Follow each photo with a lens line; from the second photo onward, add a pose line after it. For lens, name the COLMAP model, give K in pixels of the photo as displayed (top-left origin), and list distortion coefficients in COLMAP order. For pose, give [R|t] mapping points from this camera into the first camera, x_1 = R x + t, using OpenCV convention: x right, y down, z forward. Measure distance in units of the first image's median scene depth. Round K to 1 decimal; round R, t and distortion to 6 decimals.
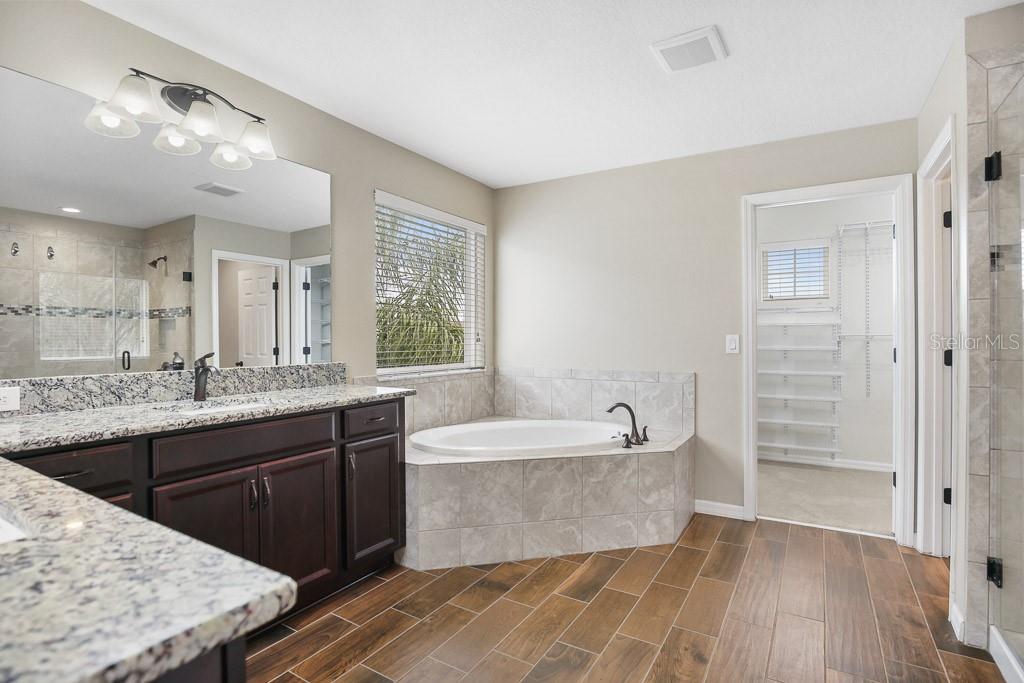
lens RADIAL K [[510.3, 0, 514.7], [0, 510.3, 344.1], [0, 0, 1]] dist [-0.025393, 0.000927]
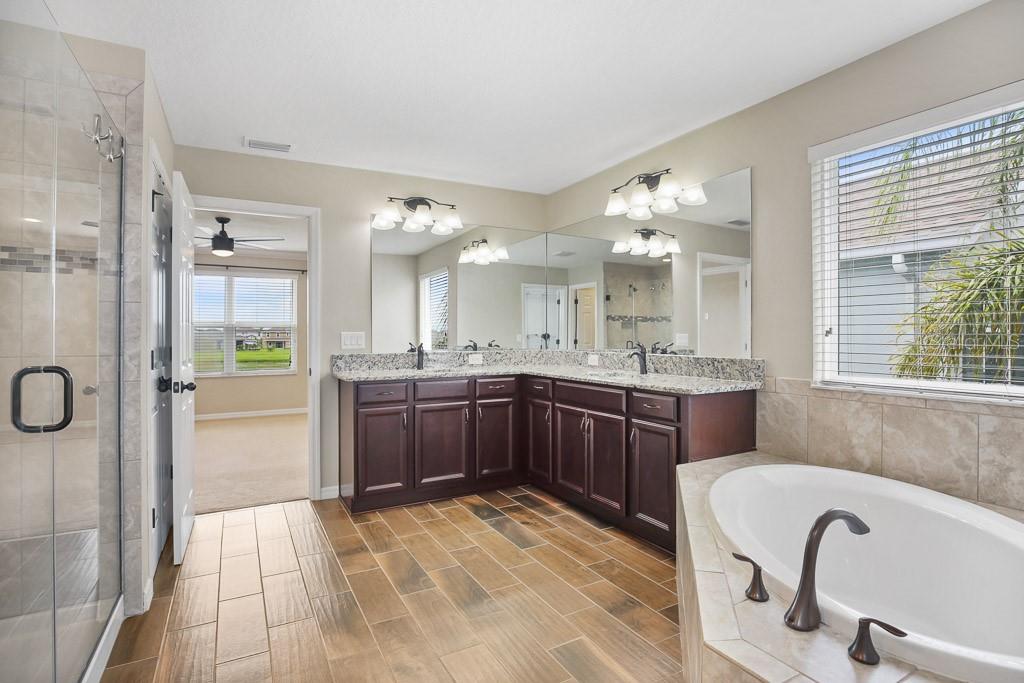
lens RADIAL K [[510.3, 0, 514.1], [0, 510.3, 334.1], [0, 0, 1]] dist [-0.025393, 0.000927]
pose [[-0.499318, 0.001863, -0.866417, 0.782523], [-0.005331, 0.999972, 0.005222, -0.014387], [0.866402, 0.007226, -0.499294, 1.192657]]
